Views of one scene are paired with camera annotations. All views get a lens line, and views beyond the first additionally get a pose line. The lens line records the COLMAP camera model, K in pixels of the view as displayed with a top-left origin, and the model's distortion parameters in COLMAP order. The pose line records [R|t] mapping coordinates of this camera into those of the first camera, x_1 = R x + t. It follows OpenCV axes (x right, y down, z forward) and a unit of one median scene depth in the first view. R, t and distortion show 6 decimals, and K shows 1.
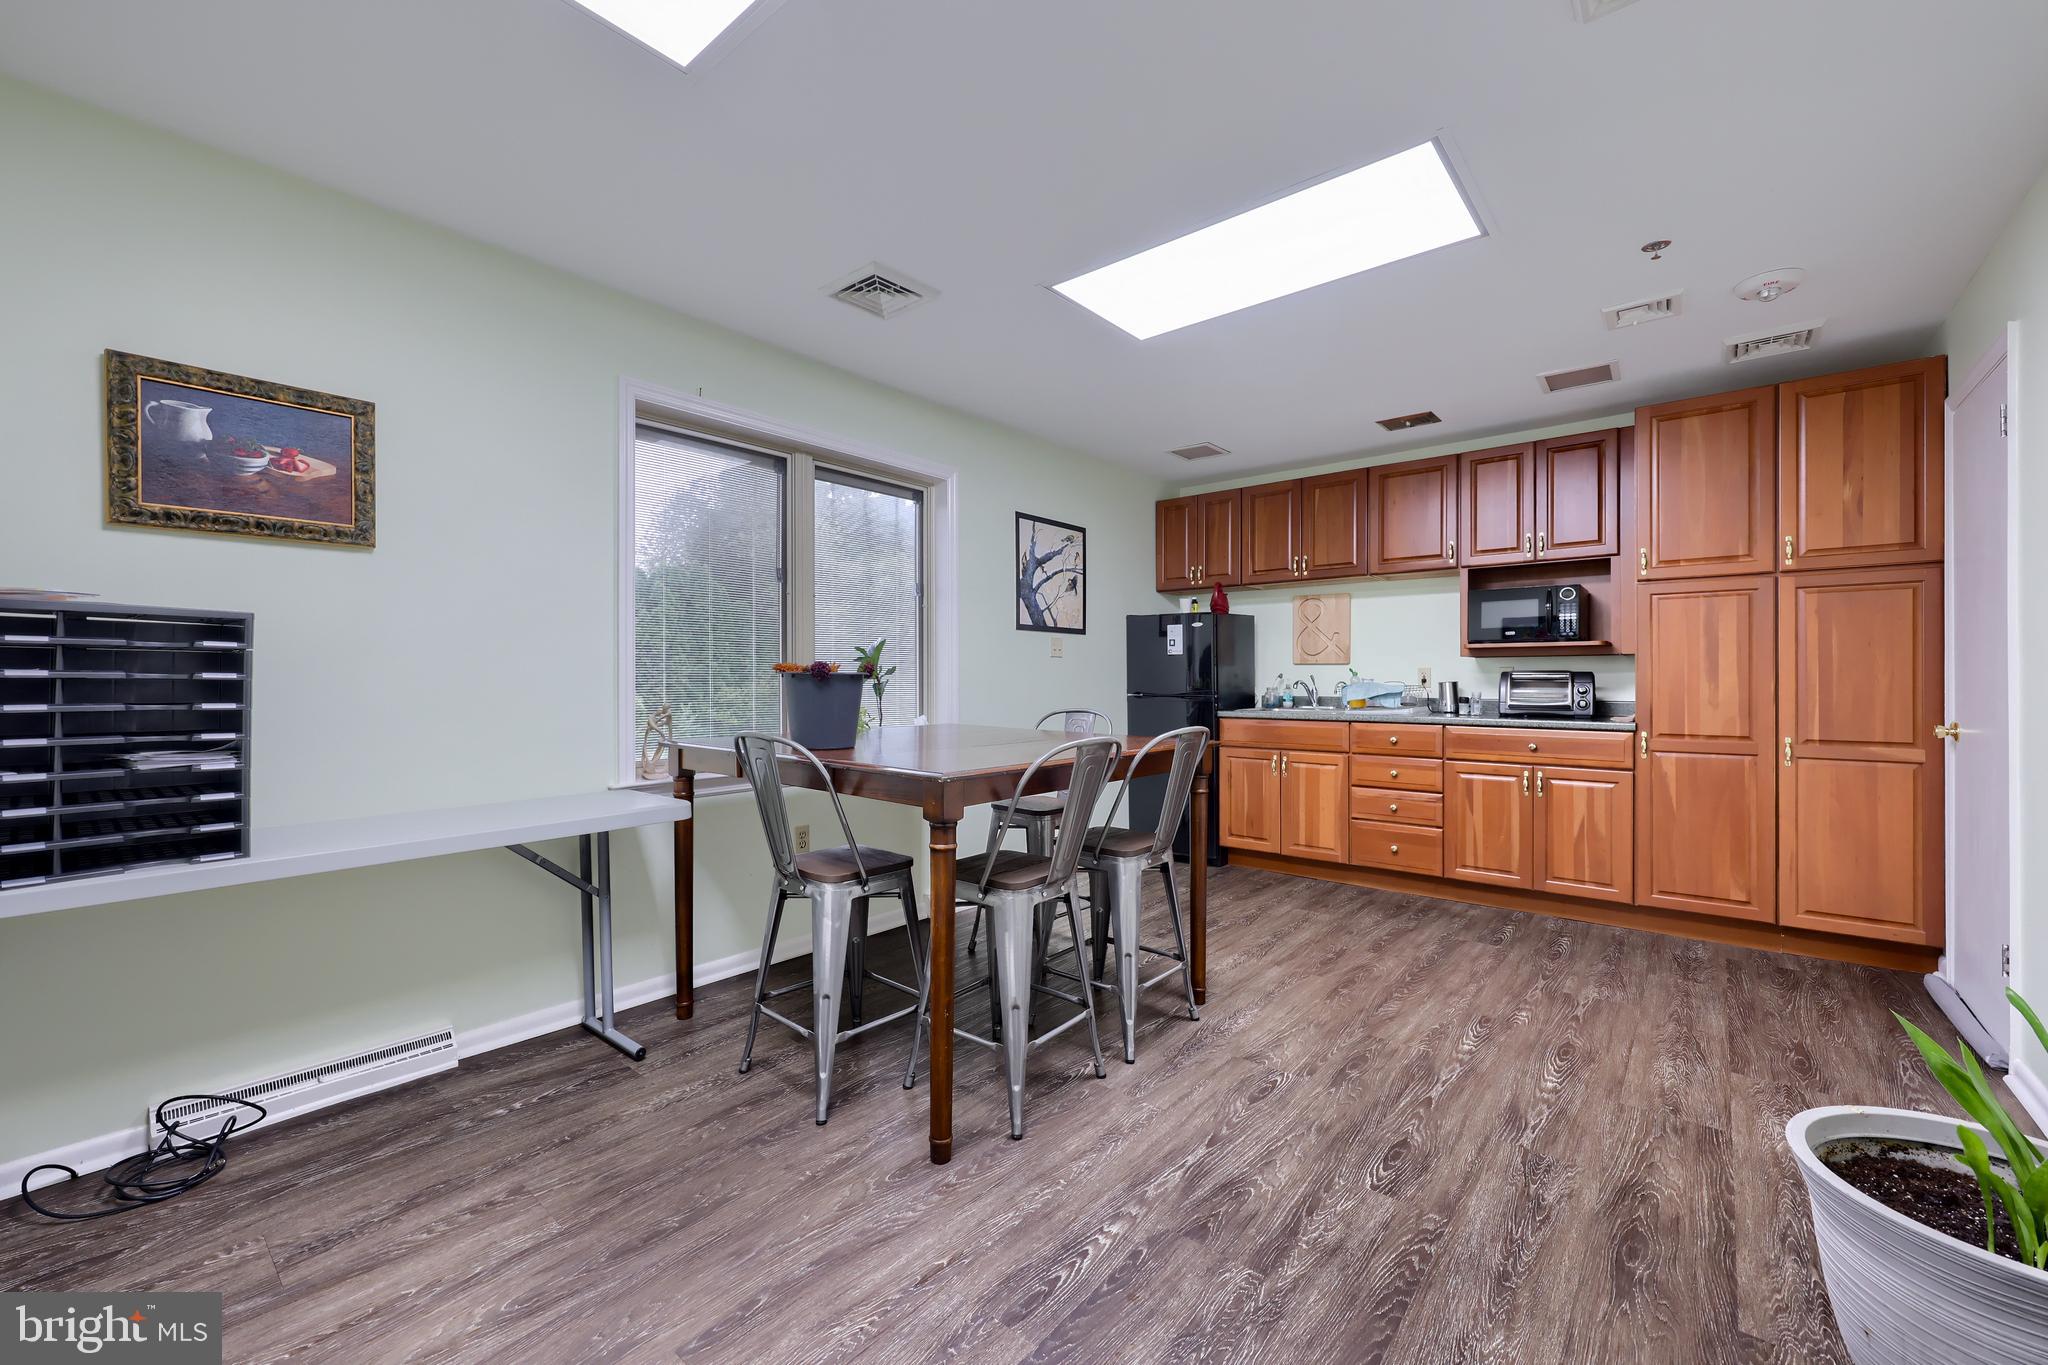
lens RADIAL K [[826.0, 0, 1023.4], [0, 826.0, 685.8], [0, 0, 1]] dist [0.002890, 0.000414]
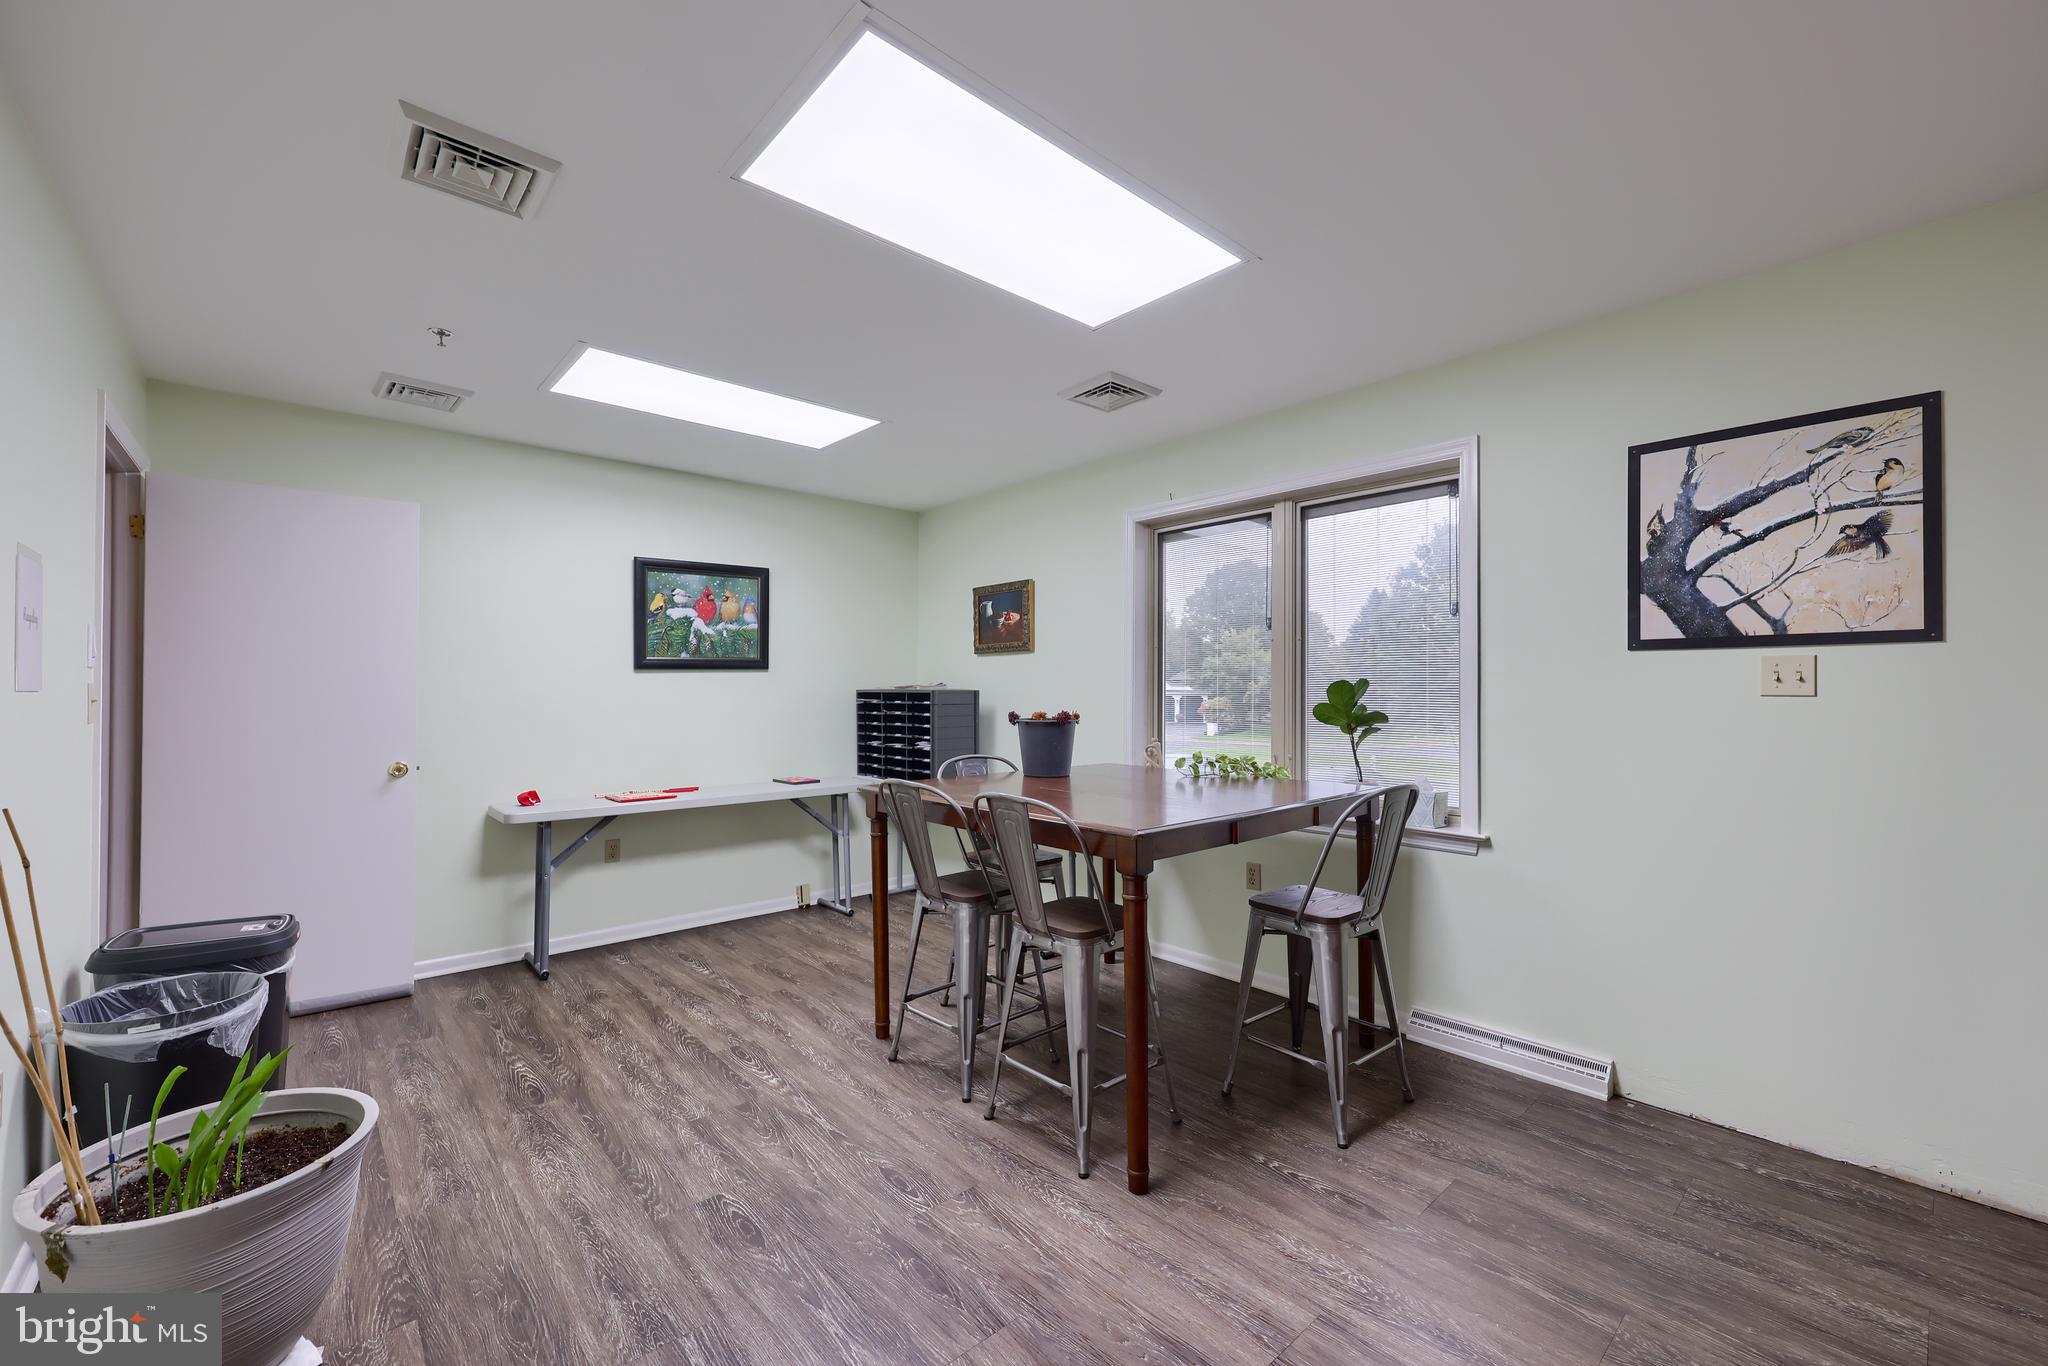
lens RADIAL K [[826.0, 0, 1026.9], [0, 826.0, 680.8], [0, 0, 1]] dist [0.002890, 0.000414]
pose [[-0.144714, -0.012603, -0.989393, 1.115112], [-0.008205, 0.999900, -0.011537, -0.064072], [0.989440, 0.006448, -0.144803, 1.179573]]
